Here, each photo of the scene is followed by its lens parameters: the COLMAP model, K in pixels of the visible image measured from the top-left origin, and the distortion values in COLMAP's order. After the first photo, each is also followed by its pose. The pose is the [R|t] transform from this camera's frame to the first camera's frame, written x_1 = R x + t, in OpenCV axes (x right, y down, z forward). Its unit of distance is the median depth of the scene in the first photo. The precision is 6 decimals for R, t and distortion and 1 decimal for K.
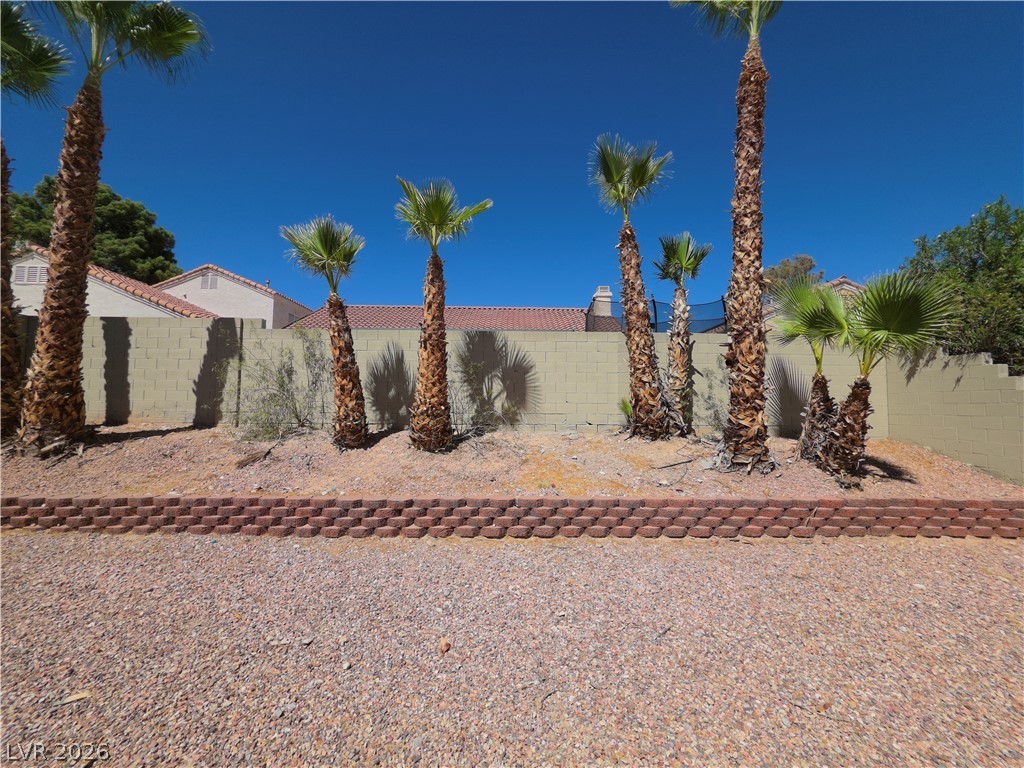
lens RADIAL K [[406.8, 0, 515.2], [0, 406.8, 383.4], [0, 0, 1]] dist [0.001912, -0.000196]
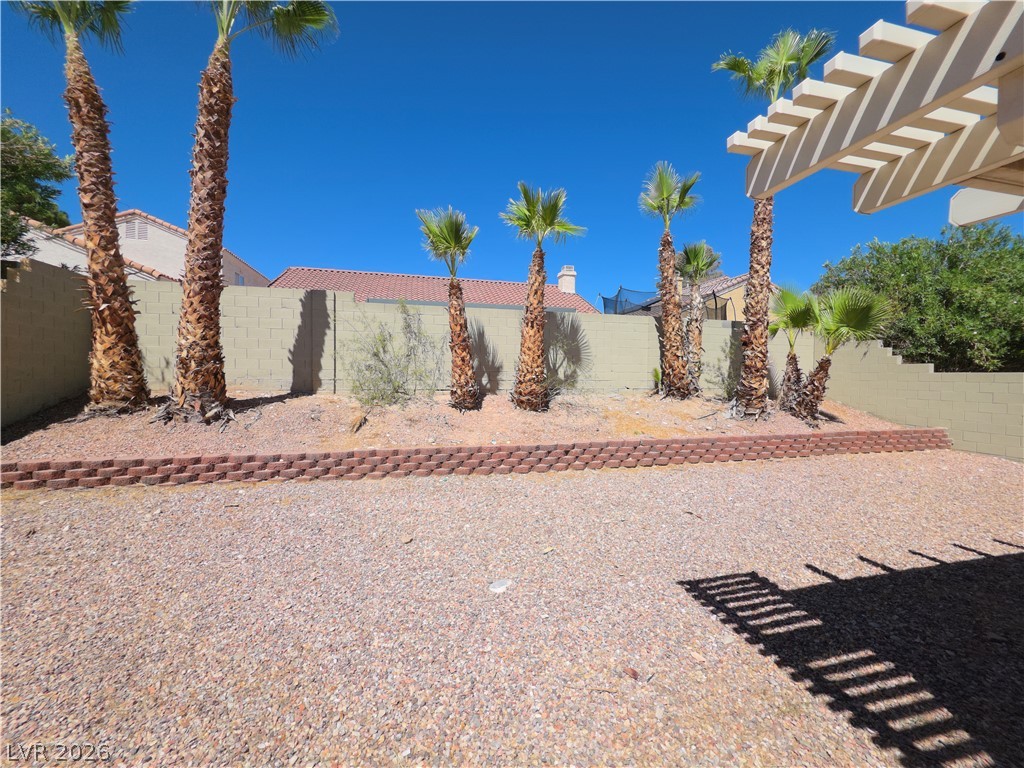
lens RADIAL K [[406.8, 0, 515.2], [0, 406.8, 383.4], [0, 0, 1]] dist [0.001912, -0.000196]
pose [[0.971193, -0.005428, 0.238232, -0.594080], [-0.013664, 0.996827, 0.078414, -0.013671], [-0.237901, -0.079410, 0.968038, -0.193226]]
